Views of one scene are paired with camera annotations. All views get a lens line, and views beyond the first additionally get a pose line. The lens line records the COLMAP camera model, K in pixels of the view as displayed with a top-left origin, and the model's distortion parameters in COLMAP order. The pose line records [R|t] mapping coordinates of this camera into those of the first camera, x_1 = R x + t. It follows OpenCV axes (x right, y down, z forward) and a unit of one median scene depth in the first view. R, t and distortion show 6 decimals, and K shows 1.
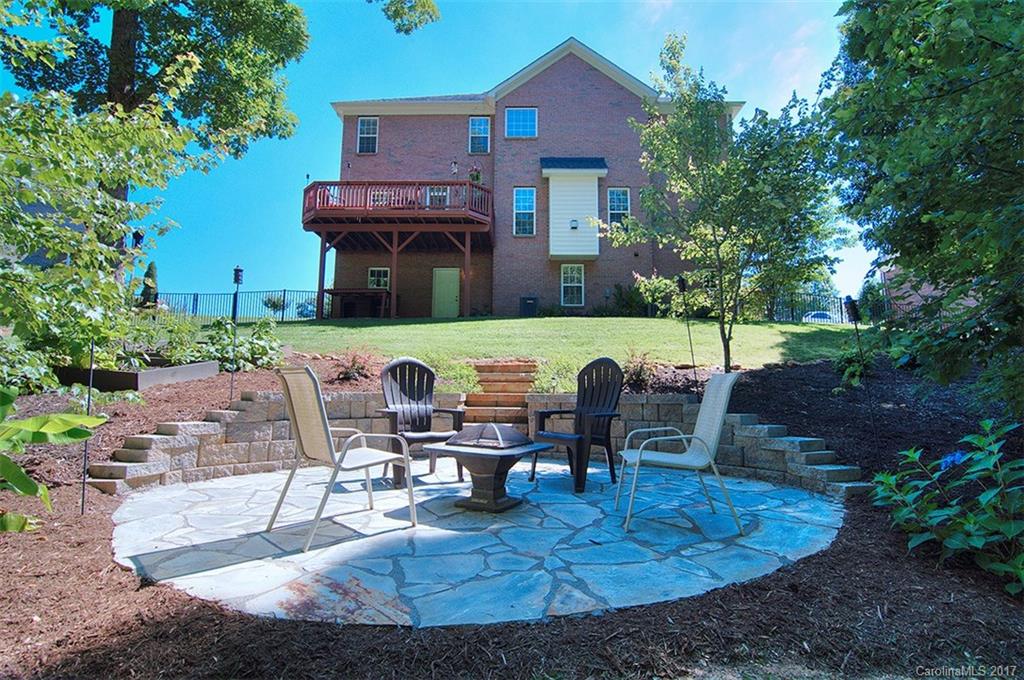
lens RADIAL K [[498.6, 0, 516.4], [0, 498.6, 337.4], [0, 0, 1]] dist [-0.016267, -0.001360]
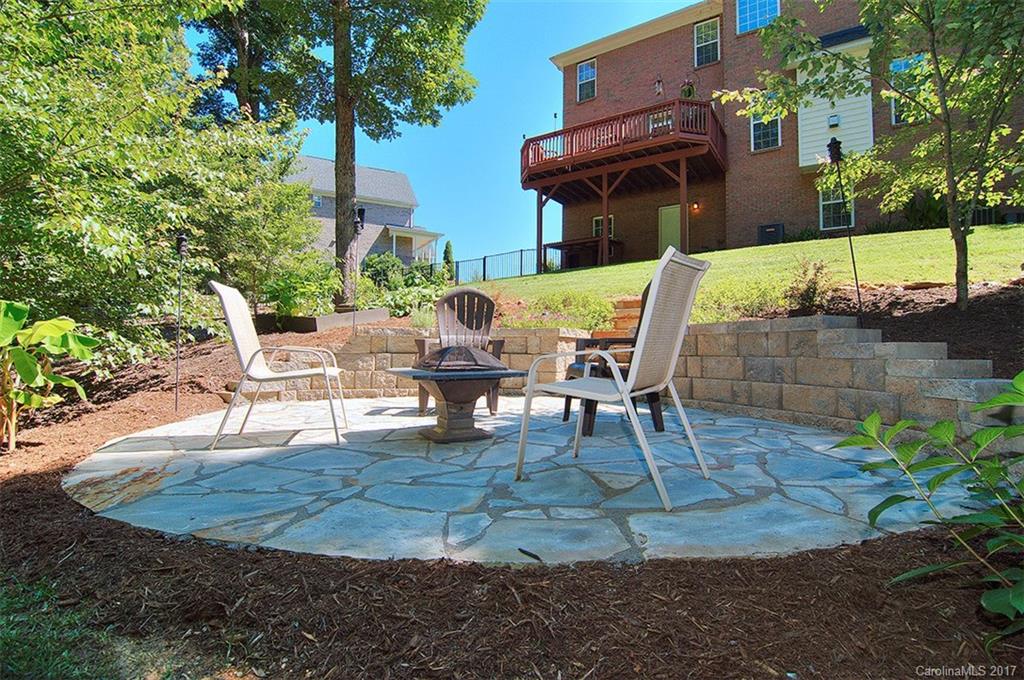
lens RADIAL K [[498.6, 0, 516.4], [0, 498.6, 337.4], [0, 0, 1]] dist [-0.016267, -0.001360]
pose [[0.839516, -0.017788, -0.543043, 0.130736], [0.063503, 0.995826, 0.065552, 0.027526], [0.539611, -0.089517, 0.837142, 0.082940]]
